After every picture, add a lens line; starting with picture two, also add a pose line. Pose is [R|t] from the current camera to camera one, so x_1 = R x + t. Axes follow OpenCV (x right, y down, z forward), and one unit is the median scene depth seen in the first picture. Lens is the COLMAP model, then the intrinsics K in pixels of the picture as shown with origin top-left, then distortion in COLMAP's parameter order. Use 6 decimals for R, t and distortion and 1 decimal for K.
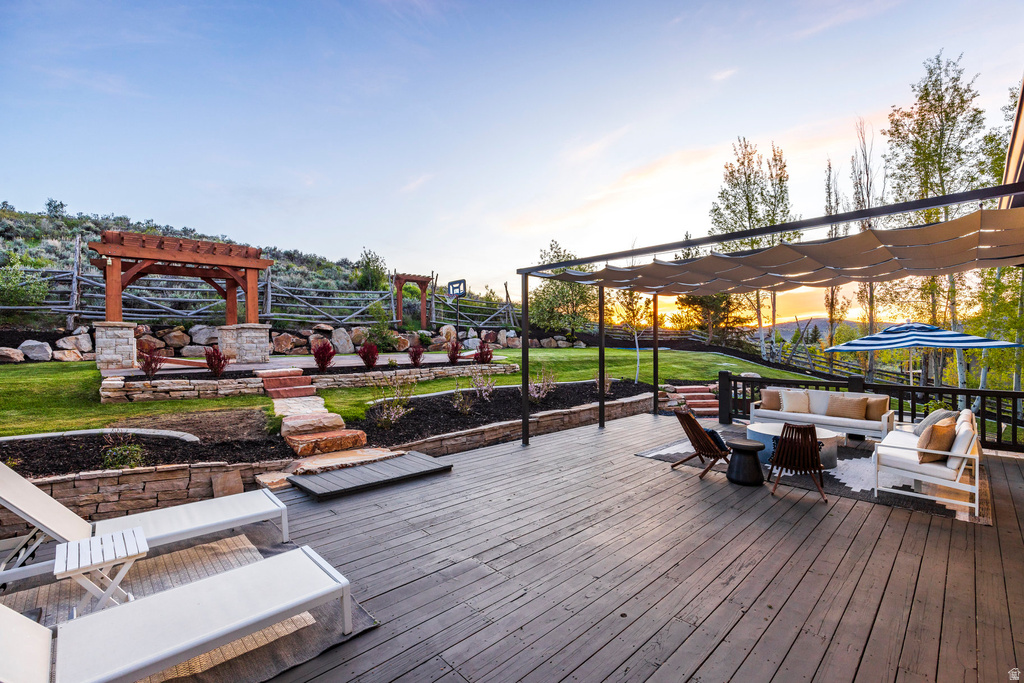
lens RADIAL K [[450.8, 0, 506.4], [0, 450.8, 348.5], [0, 0, 1]] dist [-0.015601, -0.000425]
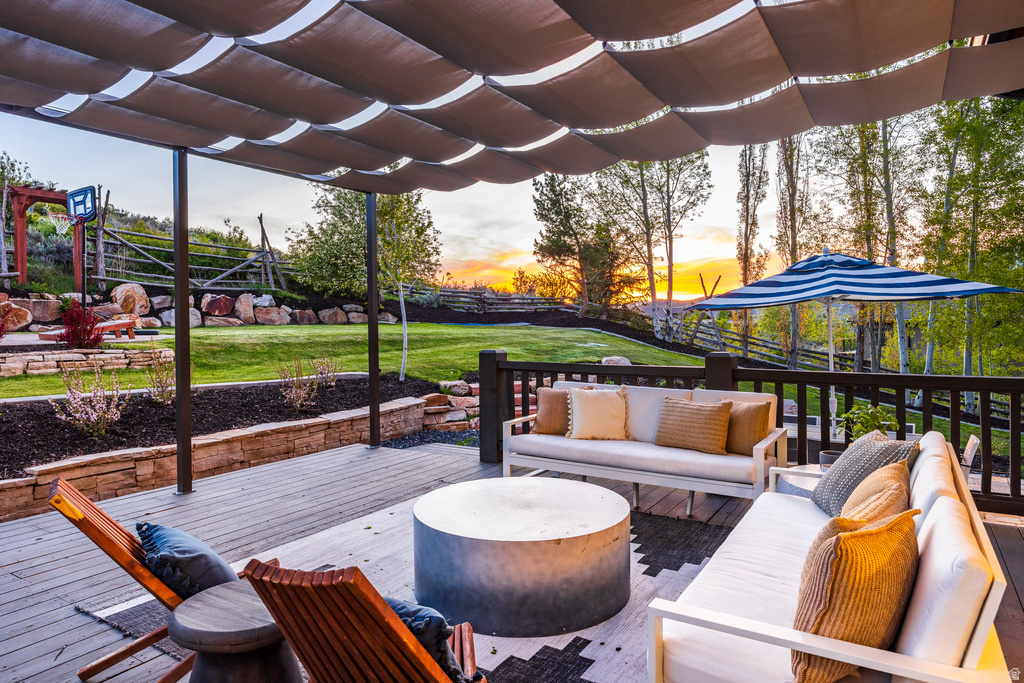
lens RADIAL K [[633.6, 0, 512.0], [0, 633.6, 341.5], [0, 0, 1]] dist [-0.016216, 0.001068]
pose [[0.969709, -0.016143, 0.243728, 0.158784], [0.012391, 0.999780, 0.016918, 0.013552], [-0.243947, -0.013385, 0.969696, 0.160341]]
